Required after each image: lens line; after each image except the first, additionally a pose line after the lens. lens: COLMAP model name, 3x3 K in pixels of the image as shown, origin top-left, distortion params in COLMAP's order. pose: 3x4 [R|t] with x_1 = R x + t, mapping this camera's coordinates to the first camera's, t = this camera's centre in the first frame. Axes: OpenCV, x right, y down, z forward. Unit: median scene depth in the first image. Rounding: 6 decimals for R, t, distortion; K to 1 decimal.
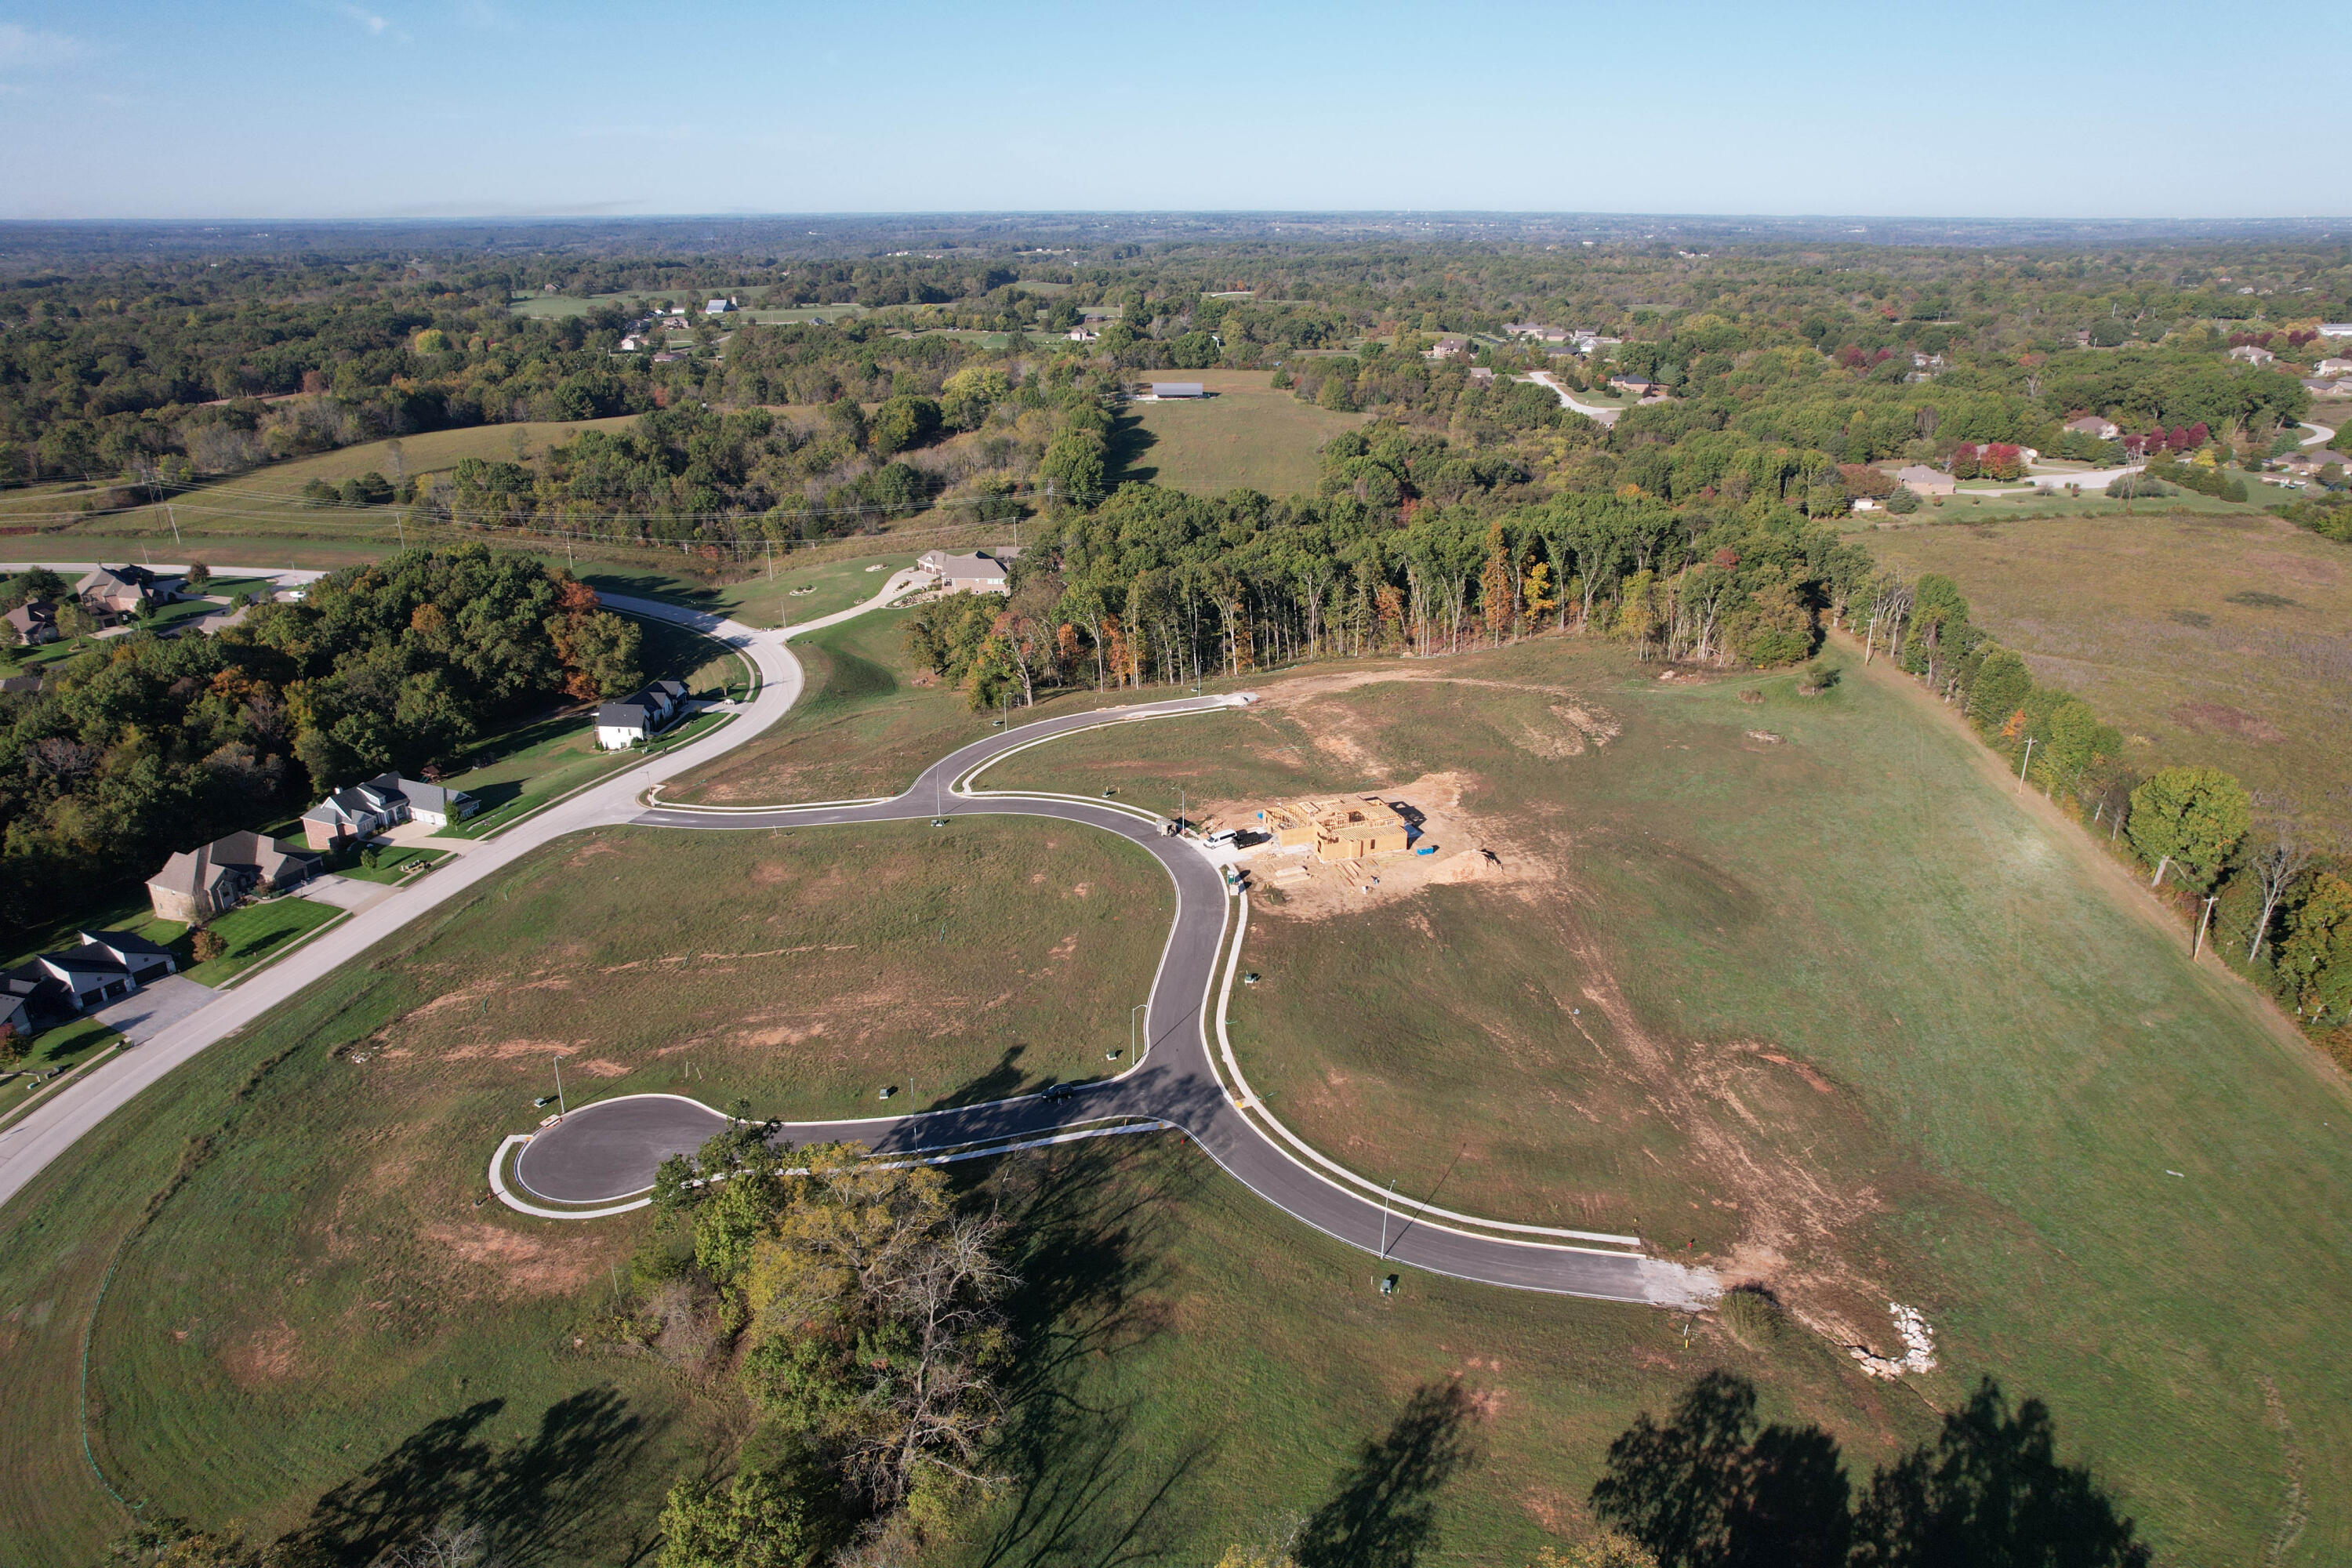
lens RADIAL K [[1507.5, 0, 1168.9], [0, 1507.5, 783.9], [0, 0, 1]] dist [-0.074938, 0.063911]
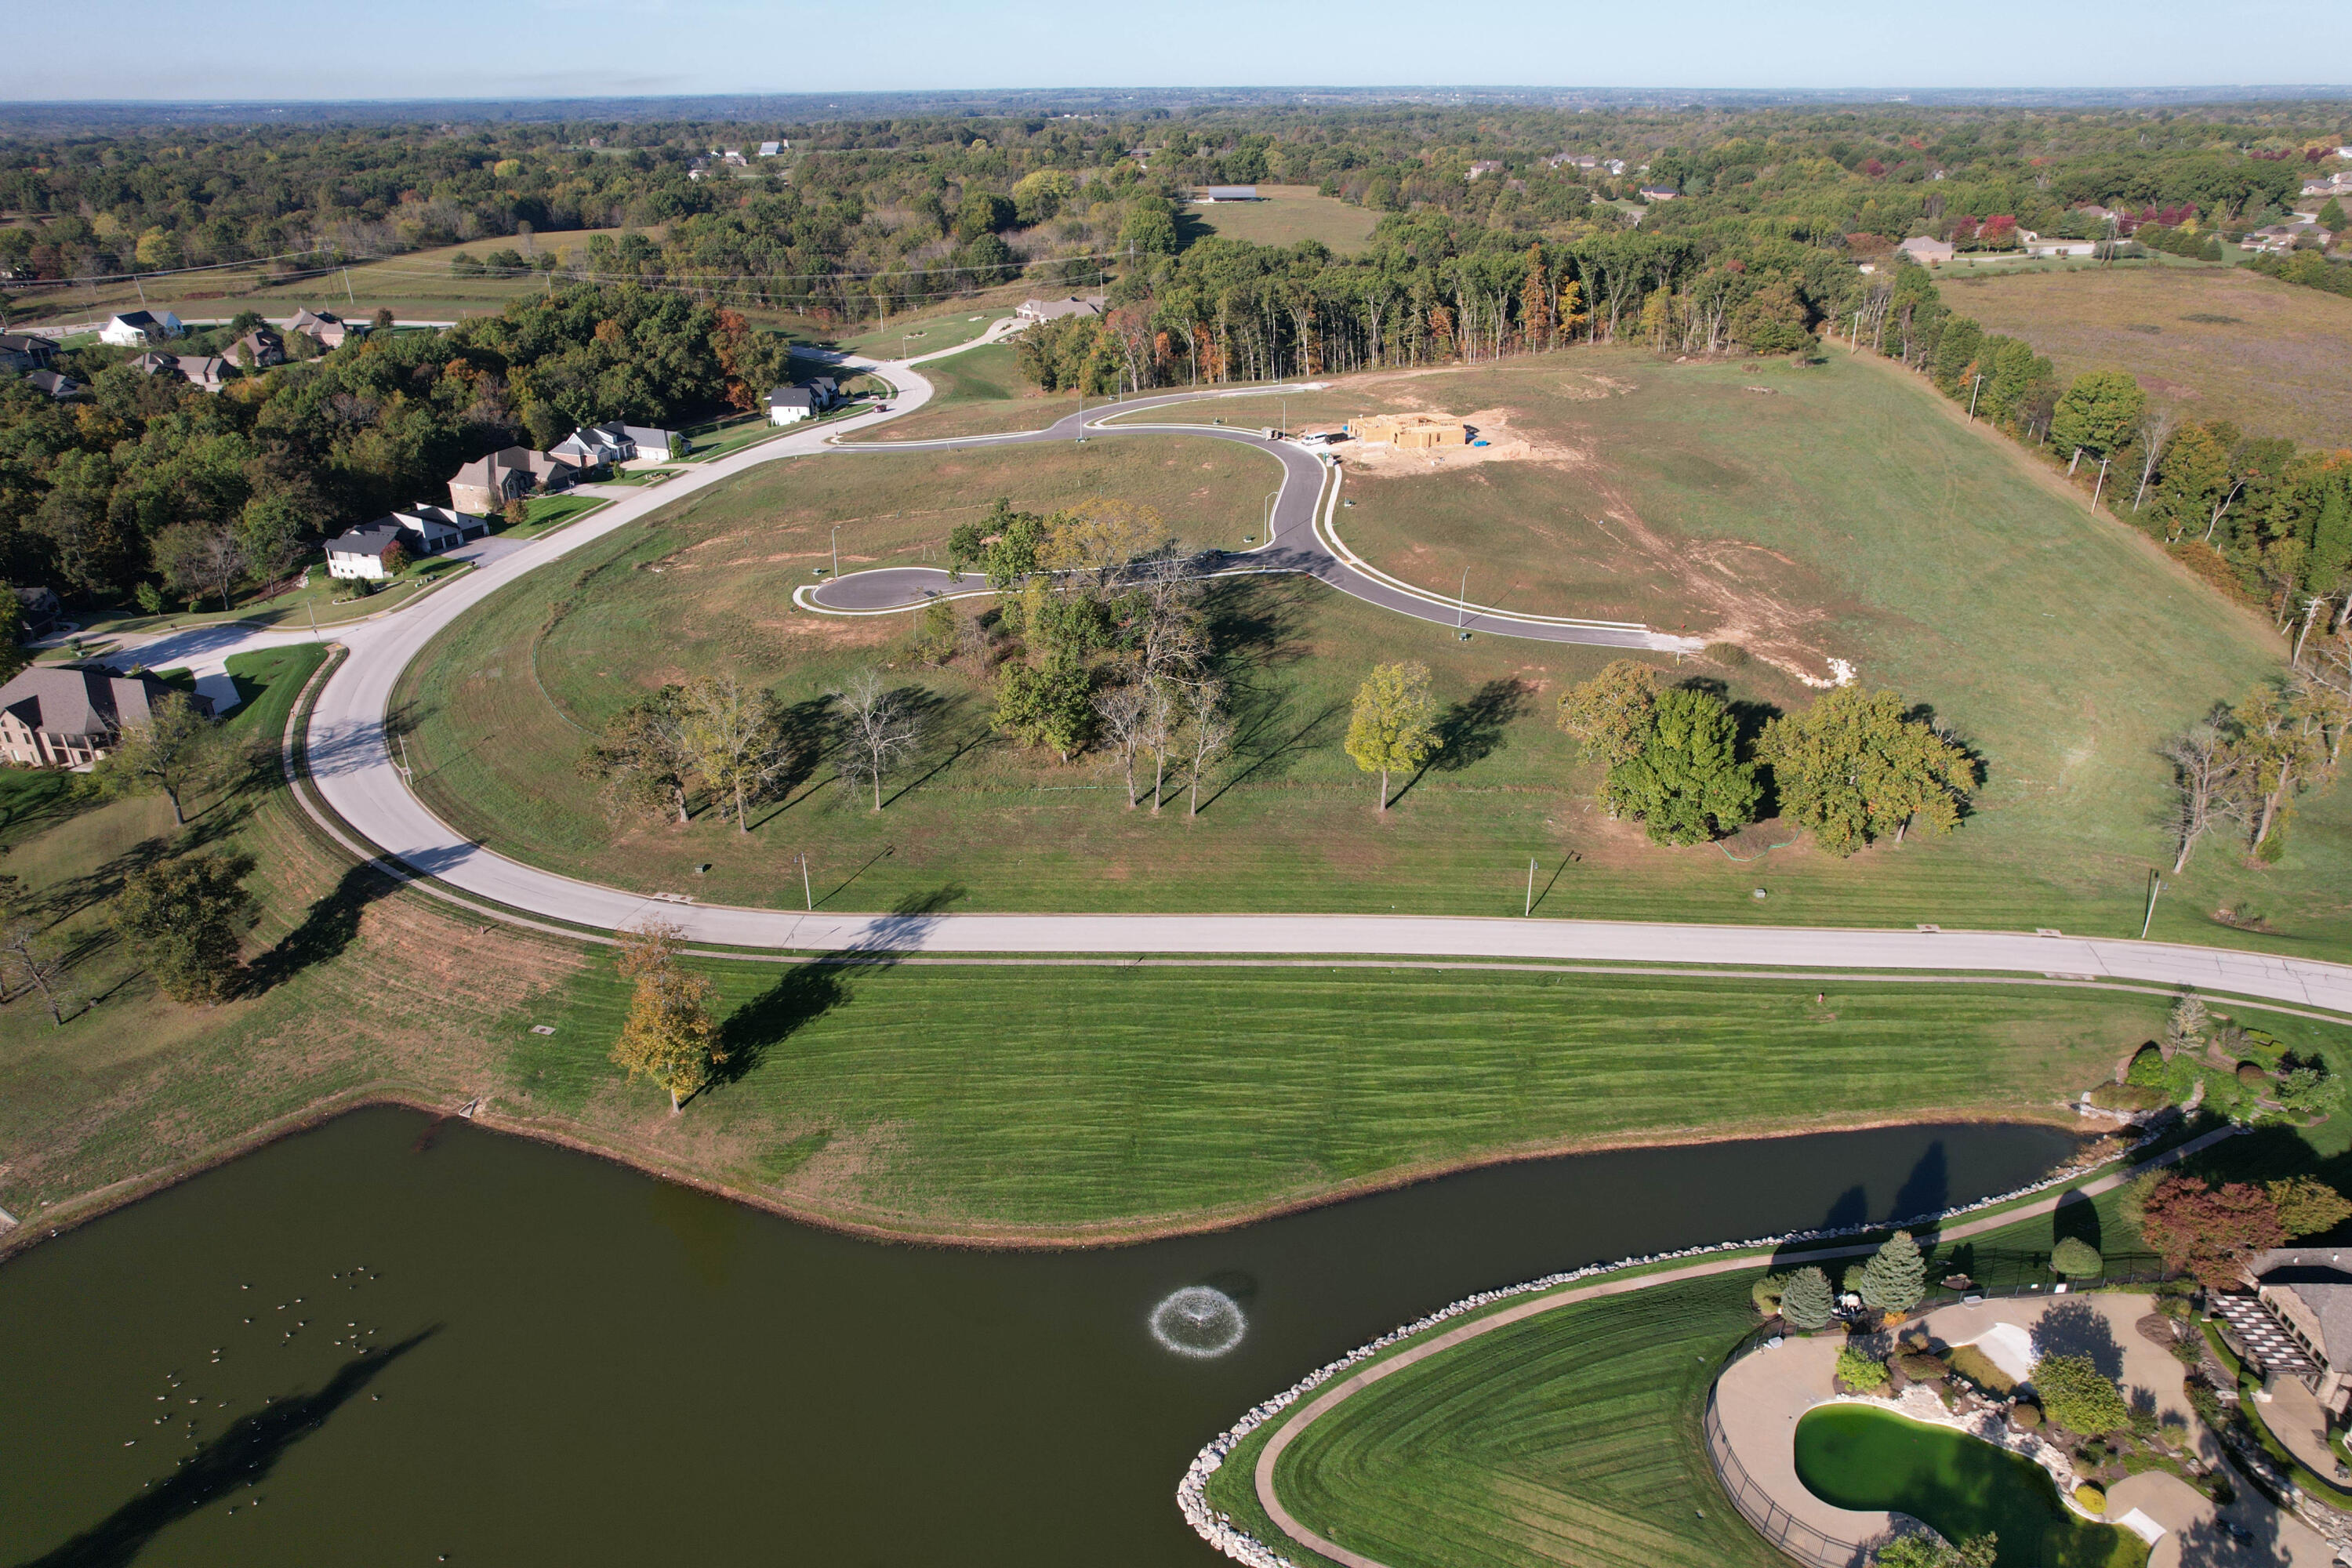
lens RADIAL K [[1507.5, 0, 1168.9], [0, 1507.5, 783.9], [0, 0, 1]] dist [-0.074938, 0.063911]
pose [[0.999903, 0.000827, -0.013911, -0.047823], [0.000153, 0.997523, 0.070342, 0.162487], [0.013935, -0.070337, 0.997426, -0.178728]]
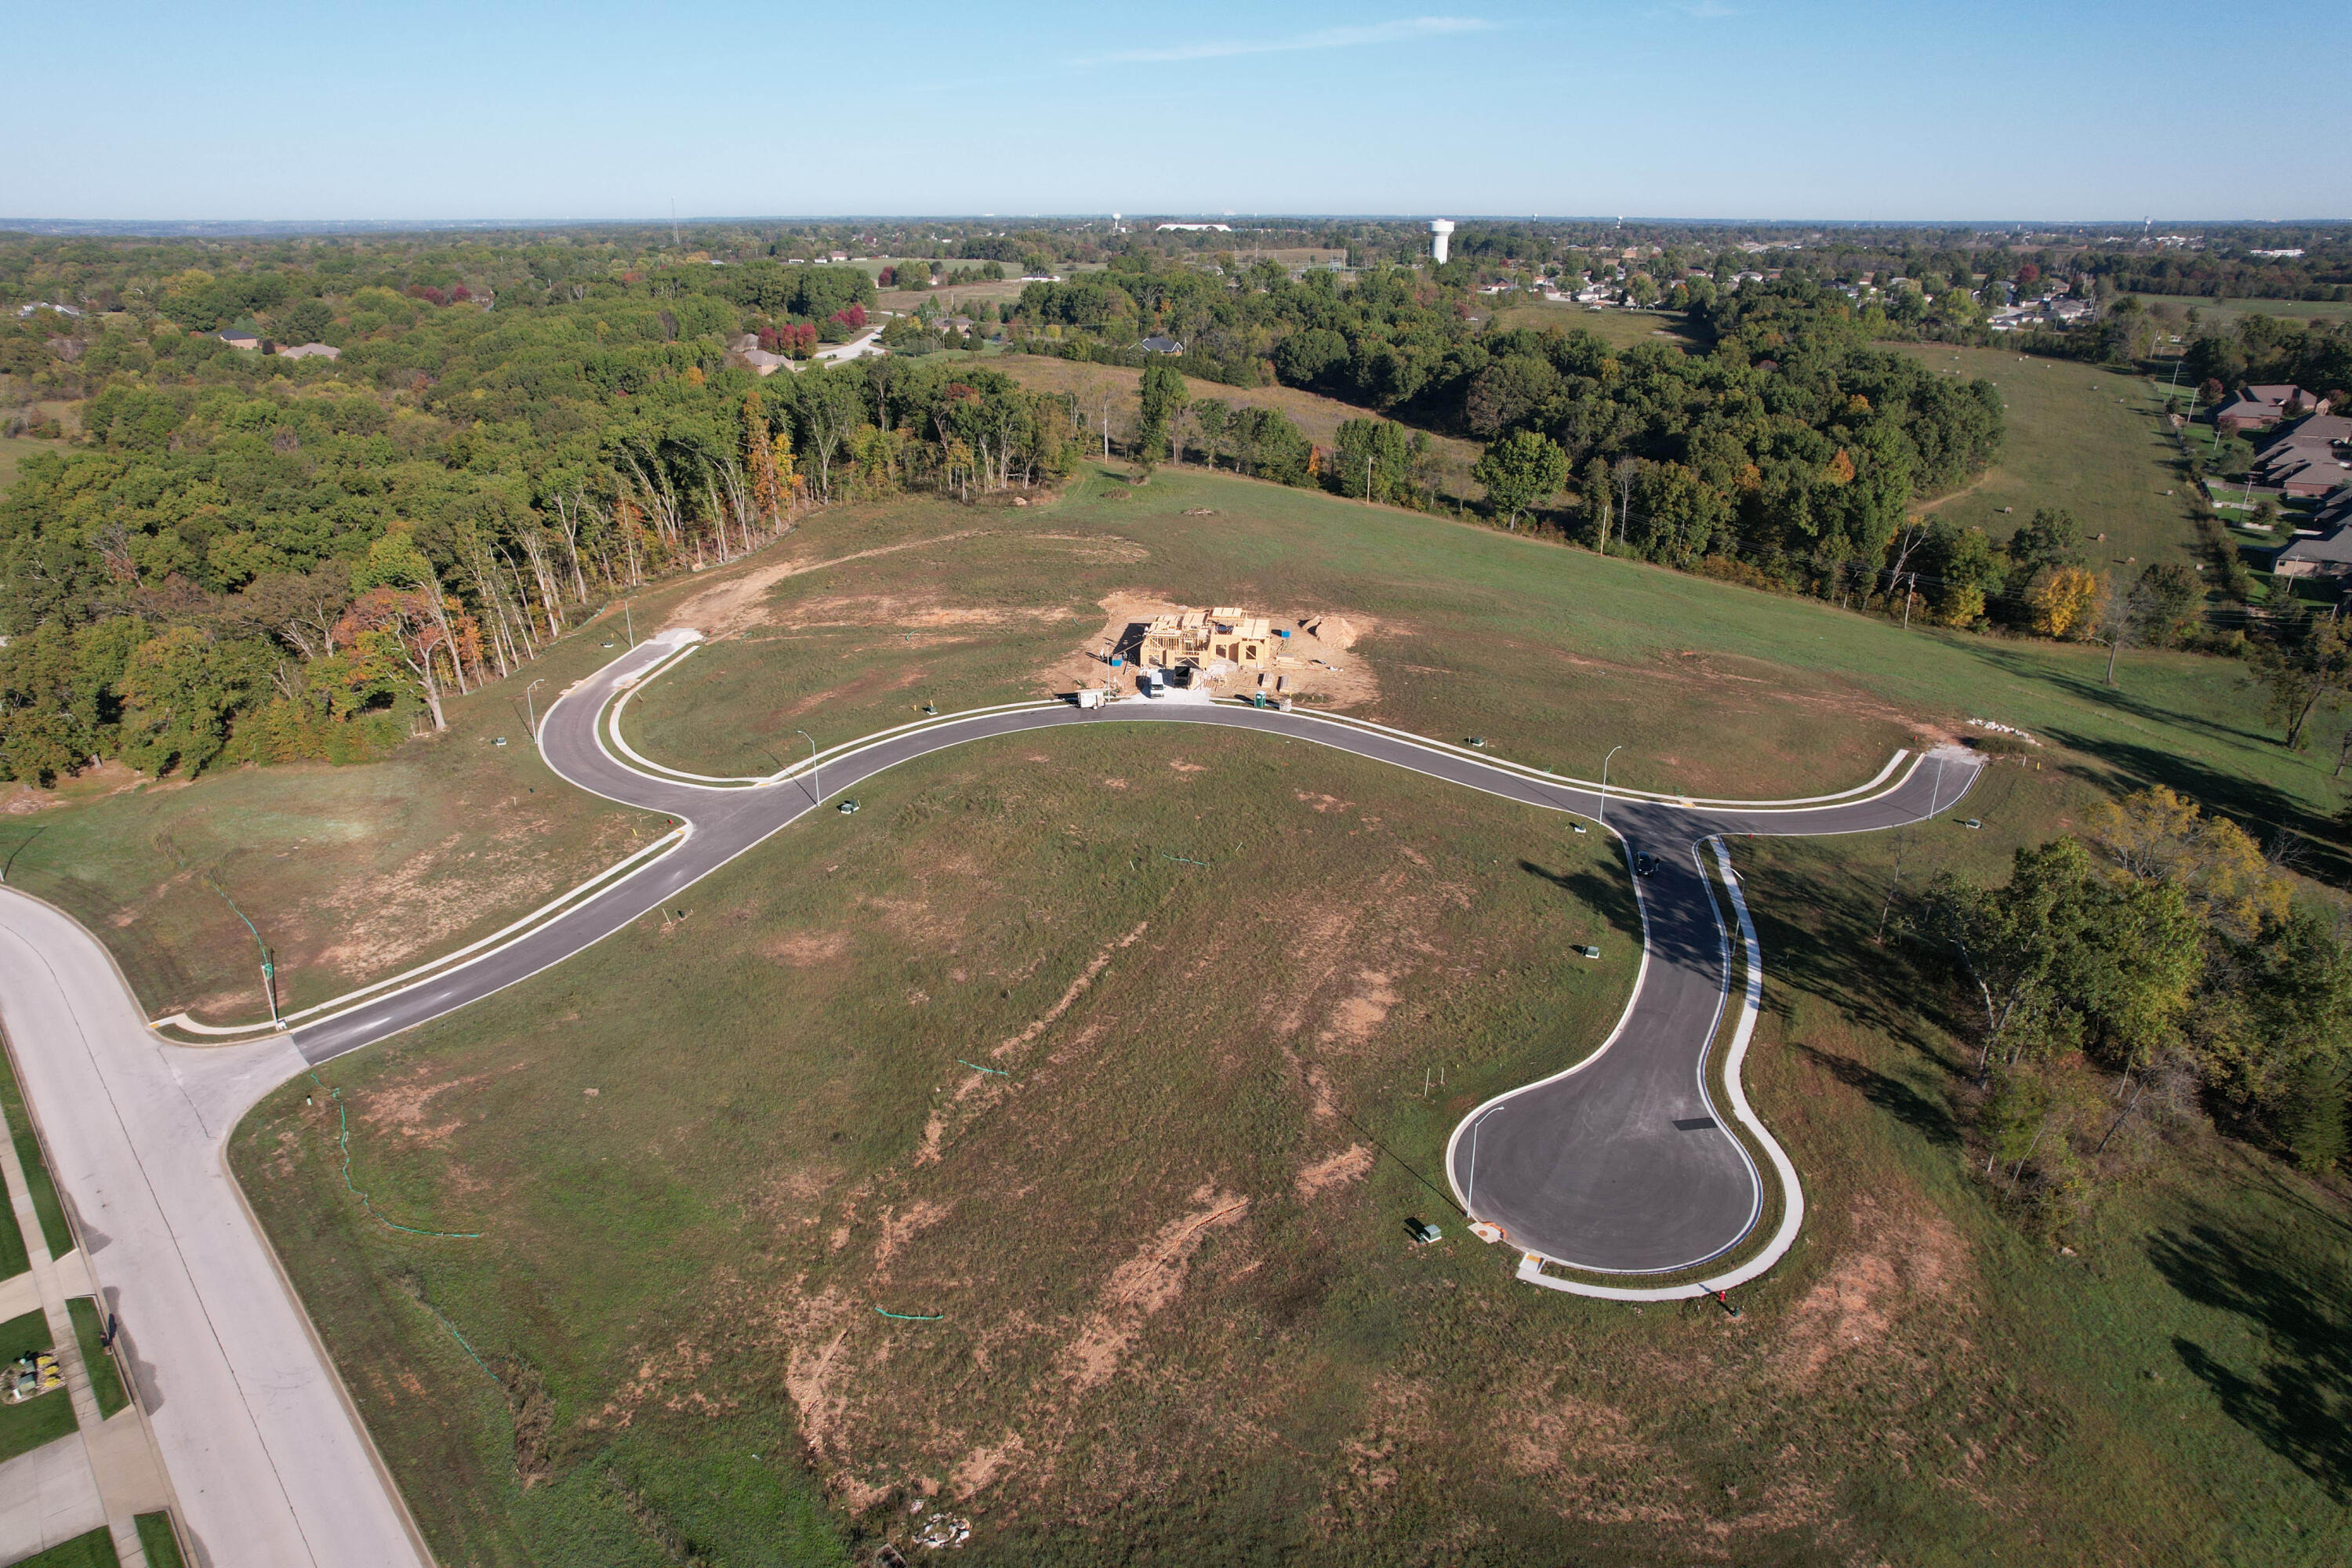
lens RADIAL K [[1507.5, 0, 1168.9], [0, 1507.5, 783.9], [0, 0, 1]] dist [-0.074938, 0.063911]
pose [[0.453285, -0.317417, 0.832934, -0.467383], [0.319762, 0.930156, 0.180451, -0.042107], [-0.832037, 0.184545, 0.523123, 0.396191]]
